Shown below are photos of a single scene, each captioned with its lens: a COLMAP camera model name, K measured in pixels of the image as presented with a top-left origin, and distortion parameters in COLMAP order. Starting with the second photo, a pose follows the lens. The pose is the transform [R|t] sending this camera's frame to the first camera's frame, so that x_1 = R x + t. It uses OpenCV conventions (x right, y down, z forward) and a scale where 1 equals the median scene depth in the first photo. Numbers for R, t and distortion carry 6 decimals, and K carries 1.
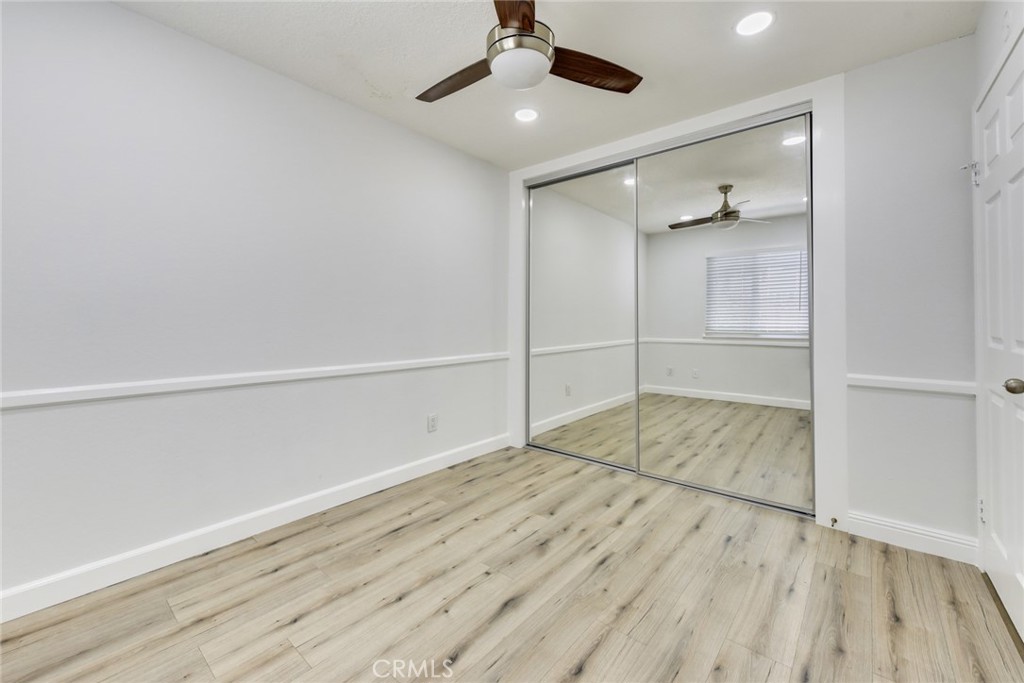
lens RADIAL K [[420.3, 0, 514.0], [0, 420.3, 313.7], [0, 0, 1]] dist [0.010400, -0.001853]
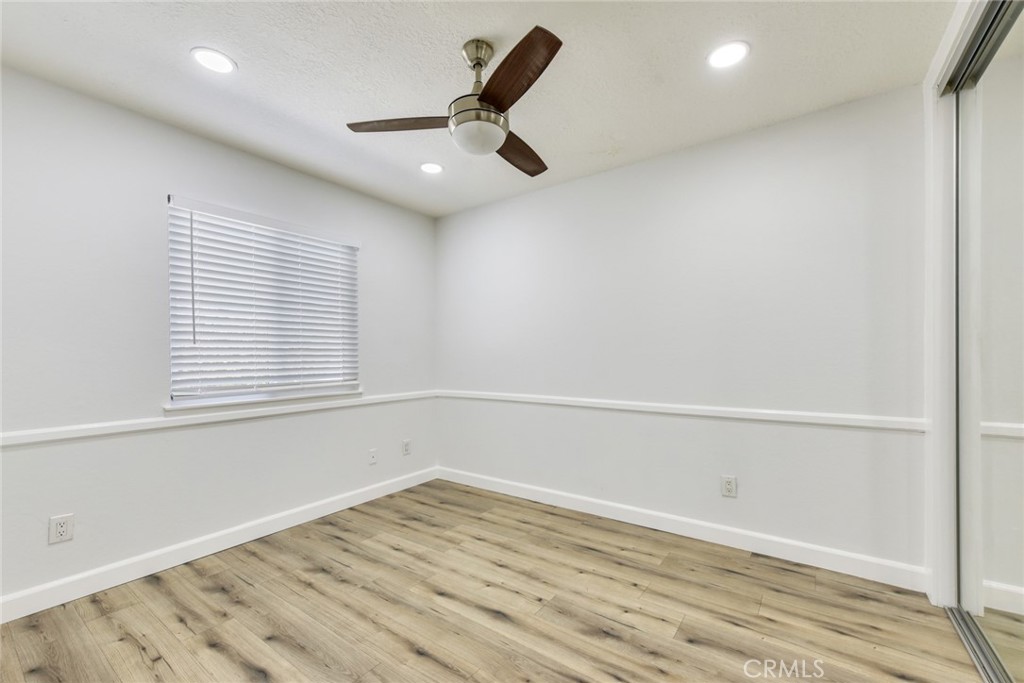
lens RADIAL K [[420.3, 0, 506.8], [0, 420.3, 342.9], [0, 0, 1]] dist [0.010400, -0.001853]
pose [[0.065566, -0.040675, -0.997019, 0.891252], [0.019664, 0.999028, -0.039463, 0.002742], [0.997654, -0.017017, 0.066302, 0.742176]]
